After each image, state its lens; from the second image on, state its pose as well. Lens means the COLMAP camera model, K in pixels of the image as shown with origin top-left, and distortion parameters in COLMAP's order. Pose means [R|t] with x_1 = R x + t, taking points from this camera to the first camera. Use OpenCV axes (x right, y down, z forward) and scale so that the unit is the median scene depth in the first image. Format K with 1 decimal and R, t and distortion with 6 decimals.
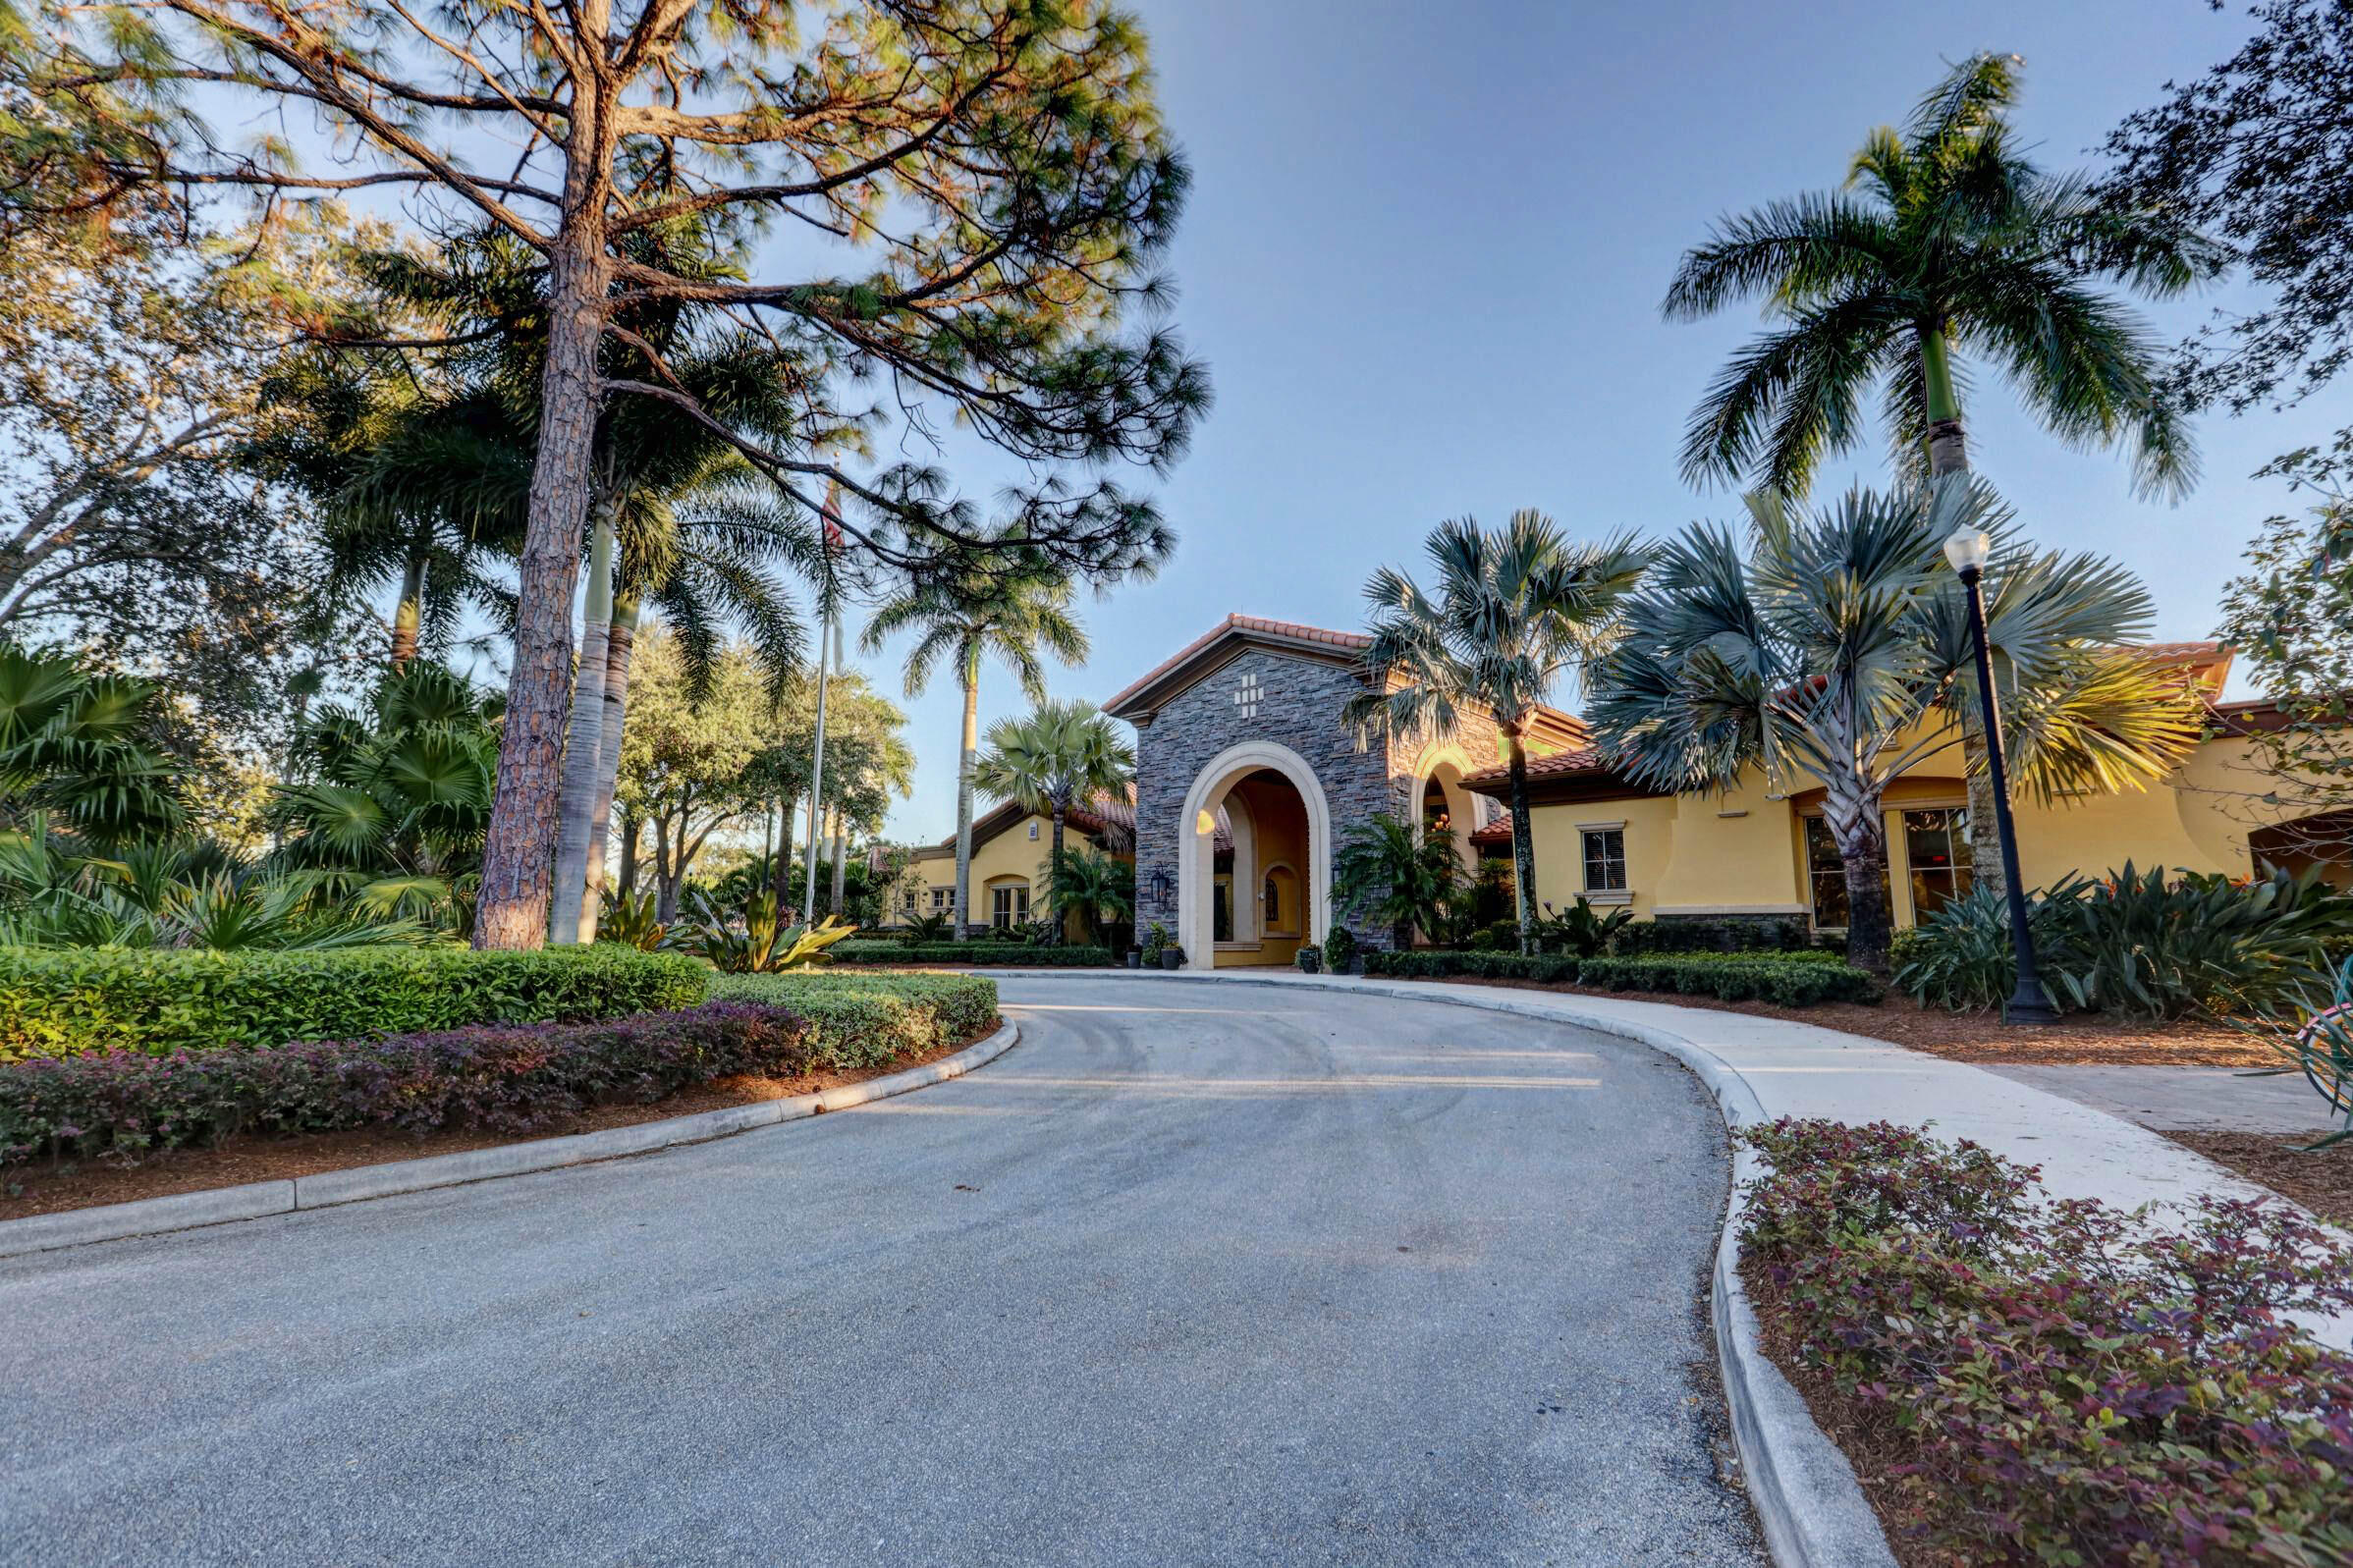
lens RADIAL K [[1039.9, 0, 1173.5], [0, 1039.9, 774.7], [0, 0, 1]] dist [0.000471, 0.000861]
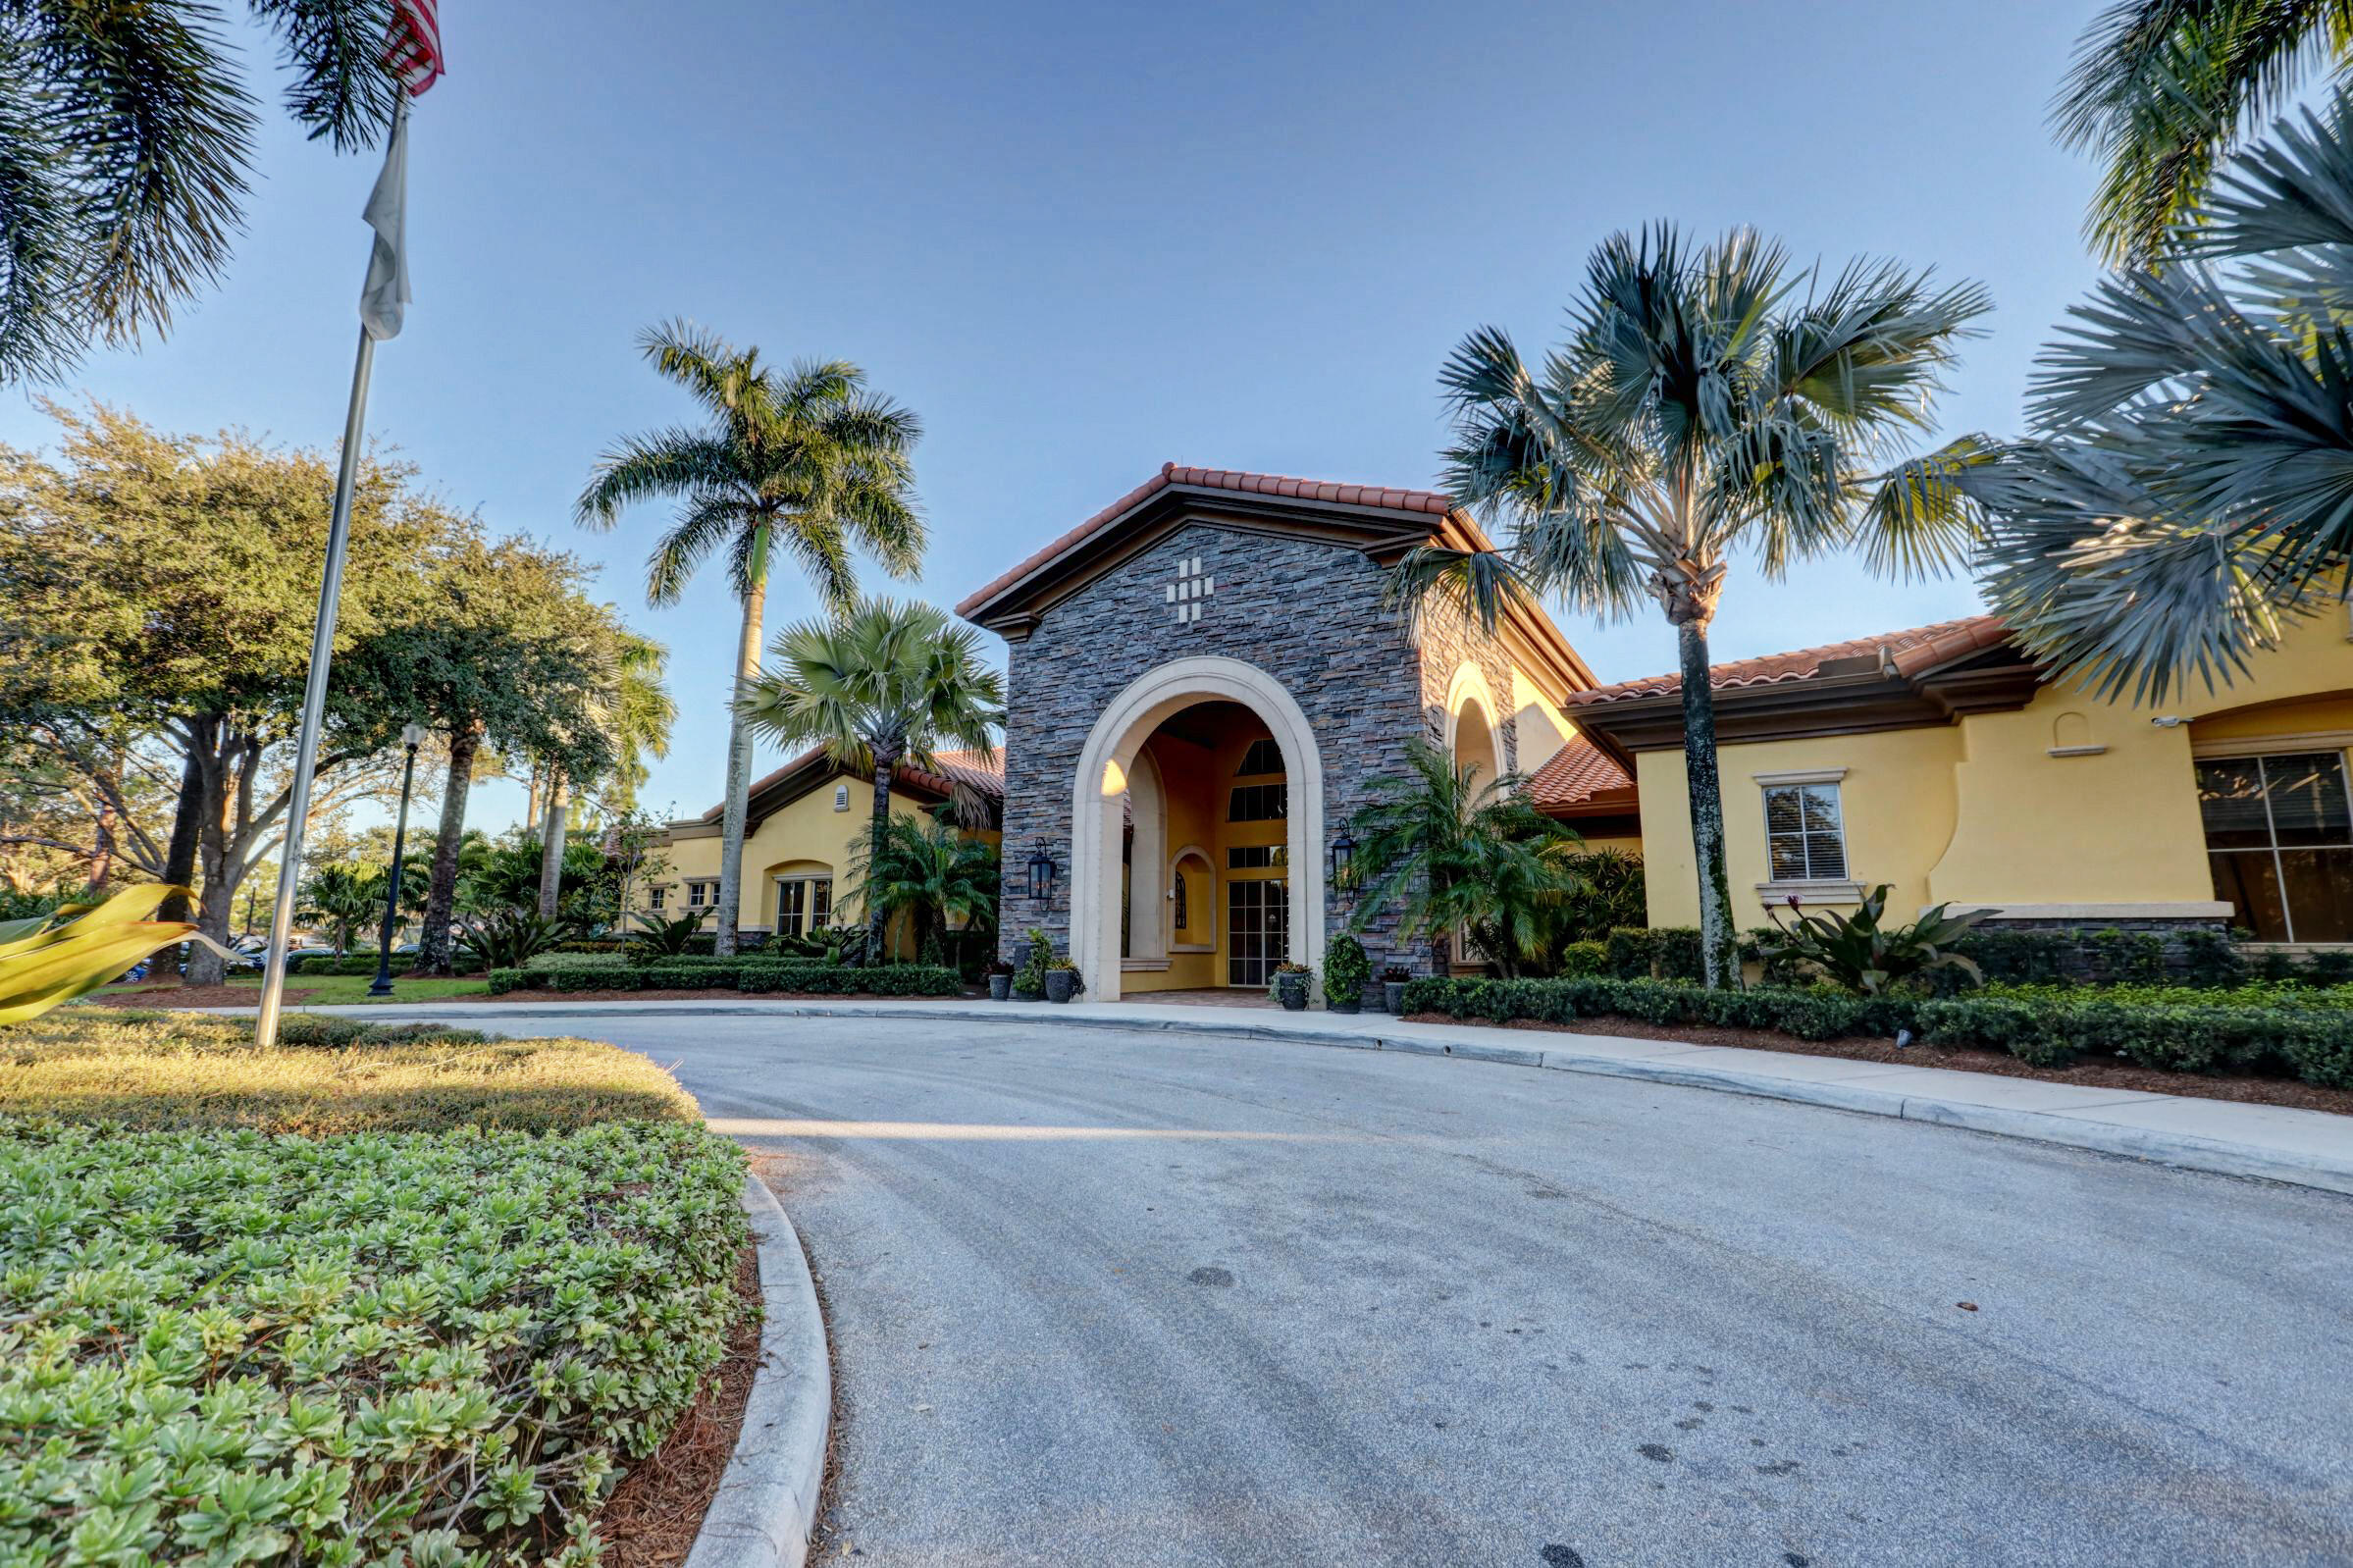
lens RADIAL K [[1040.0, 0, 1173.5], [0, 1040.0, 774.7], [0, 0, 1]] dist [0.000471, 0.000861]
pose [[0.982818, 0.032967, 0.181608, -0.050930], [-0.031274, 0.999437, -0.012182, 0.047466], [-0.181907, 0.006293, 0.983296, 0.321669]]
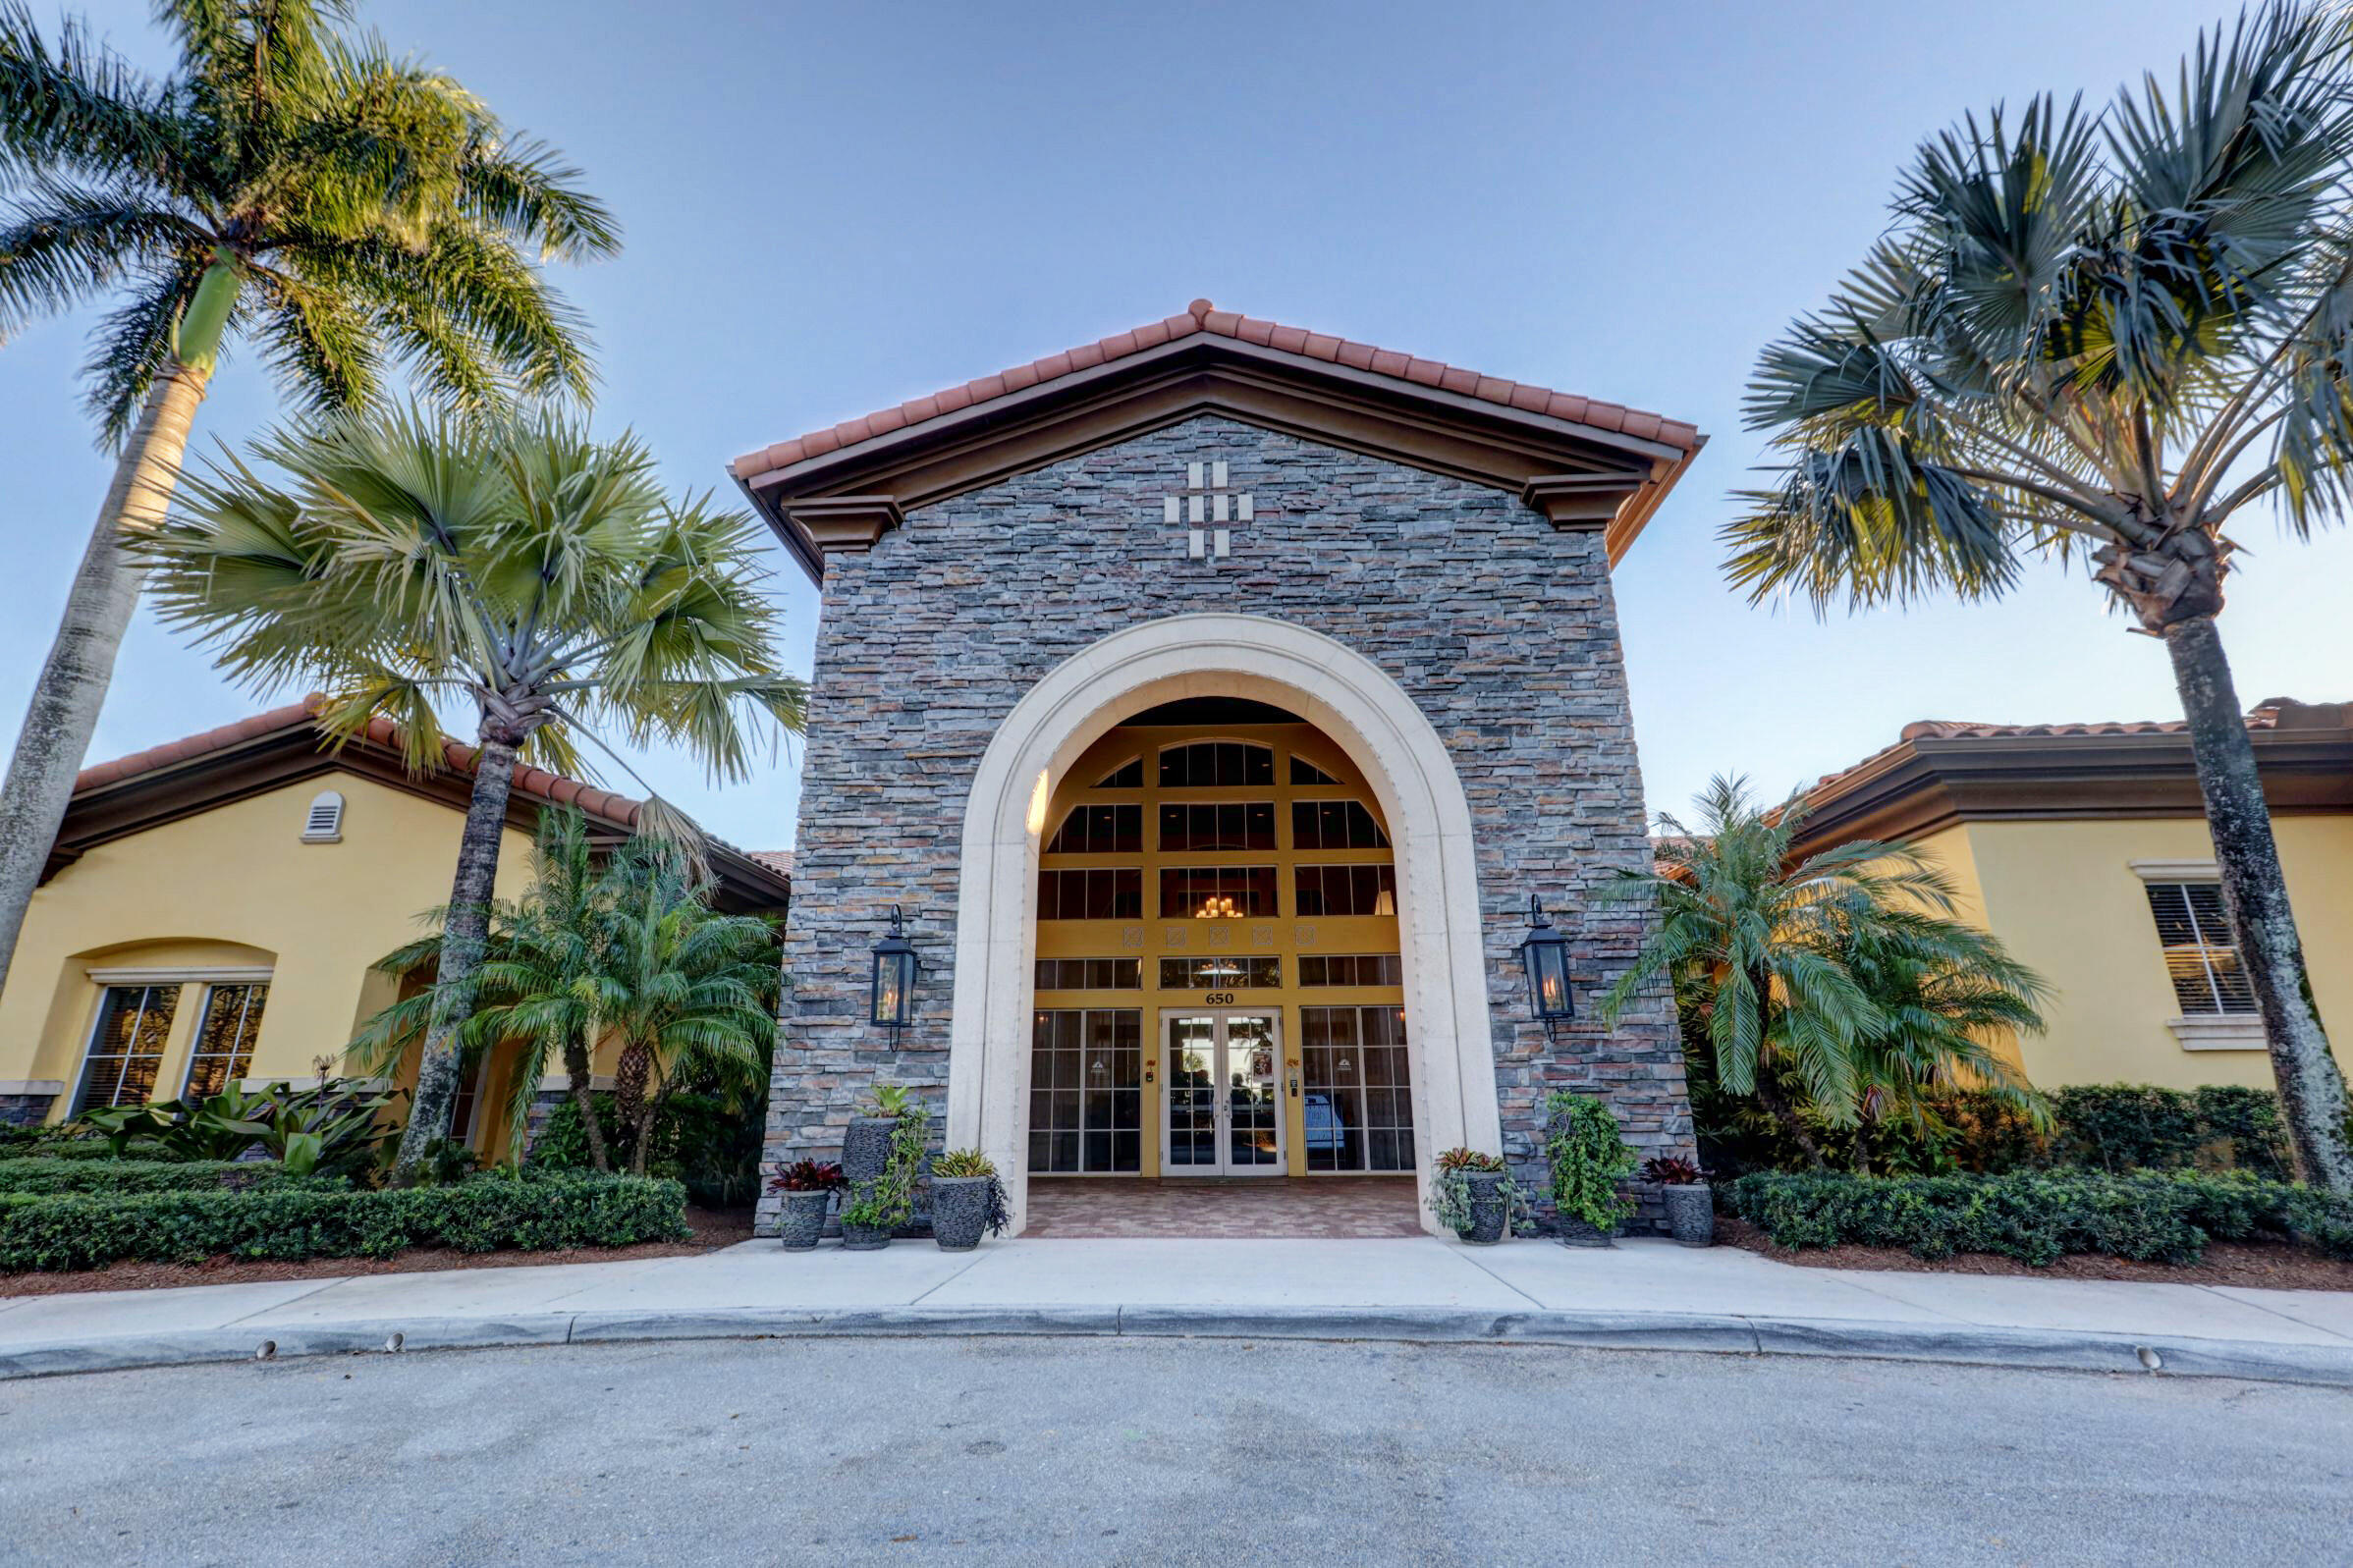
lens RADIAL K [[1039.9, 0, 1173.5], [0, 1039.9, 774.7], [0, 0, 1]] dist [0.000471, 0.000861]
pose [[0.775425, 0.179784, 0.605305, -0.151859], [-0.089731, 0.980256, -0.176200, 0.090780], [-0.625031, 0.082315, 0.776247, 0.652894]]
